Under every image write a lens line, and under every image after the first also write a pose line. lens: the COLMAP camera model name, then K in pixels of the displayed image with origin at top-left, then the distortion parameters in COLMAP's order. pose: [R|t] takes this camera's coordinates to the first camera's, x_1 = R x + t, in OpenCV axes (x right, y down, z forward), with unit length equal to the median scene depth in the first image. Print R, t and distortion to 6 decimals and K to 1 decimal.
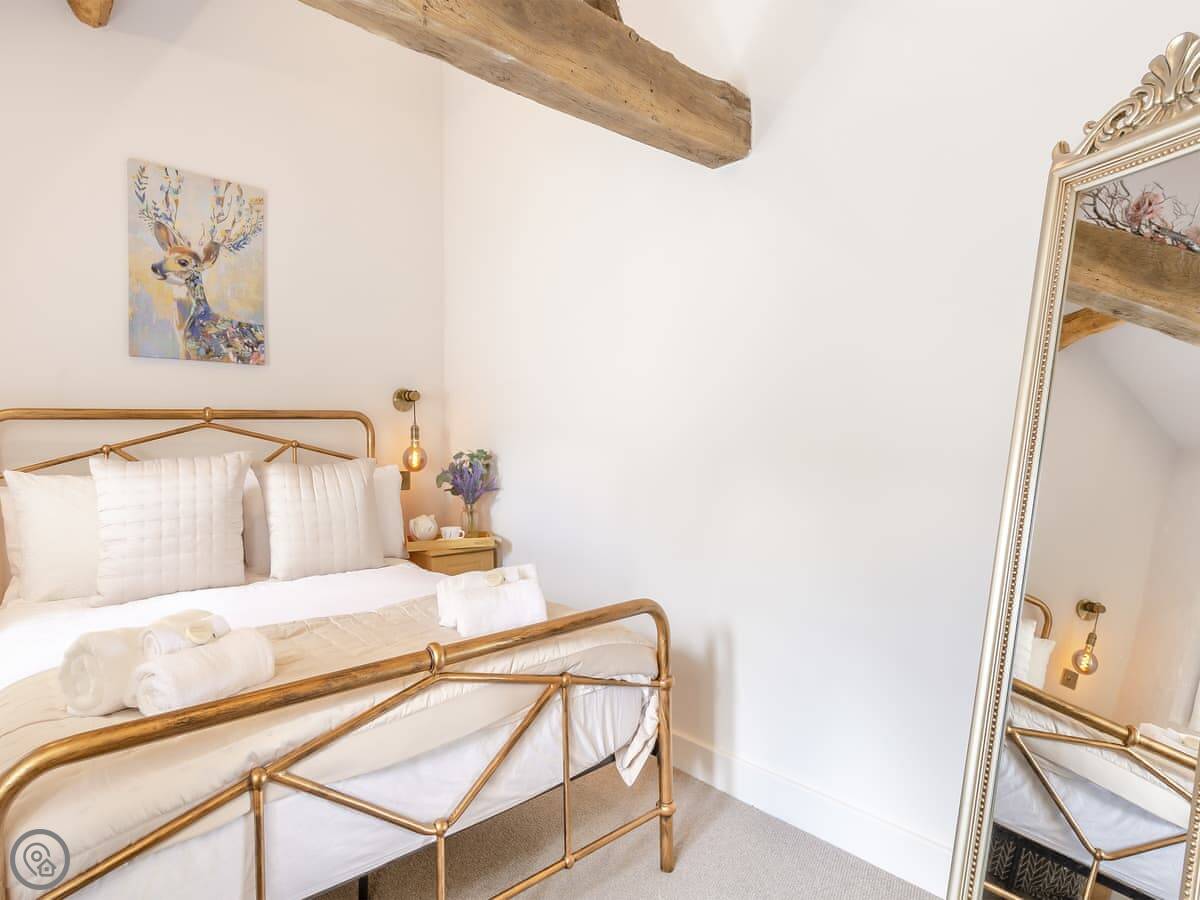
lens RADIAL K [[677.8, 0, 600.0], [0, 677.8, 450.0], [0, 0, 1]] dist [0.001650, 0.000053]
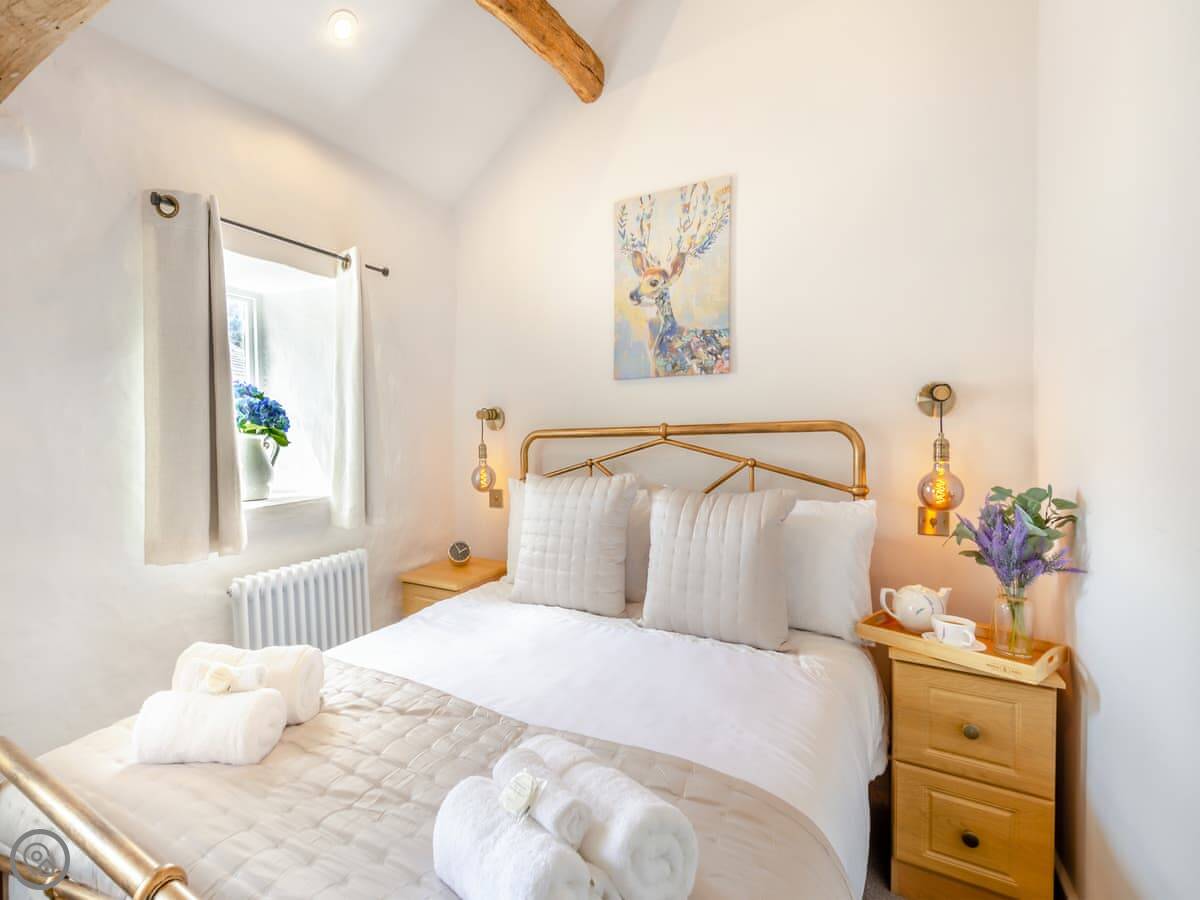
lens RADIAL K [[548.8, 0, 504.9], [0, 548.8, 449.8], [0, 0, 1]] dist [0.000243, 0.000086]
pose [[0.272056, 0.024206, -0.961977, 0.129441], [-0.011083, 0.999696, 0.022021, -0.038822], [0.962218, 0.004670, 0.272242, 0.550346]]
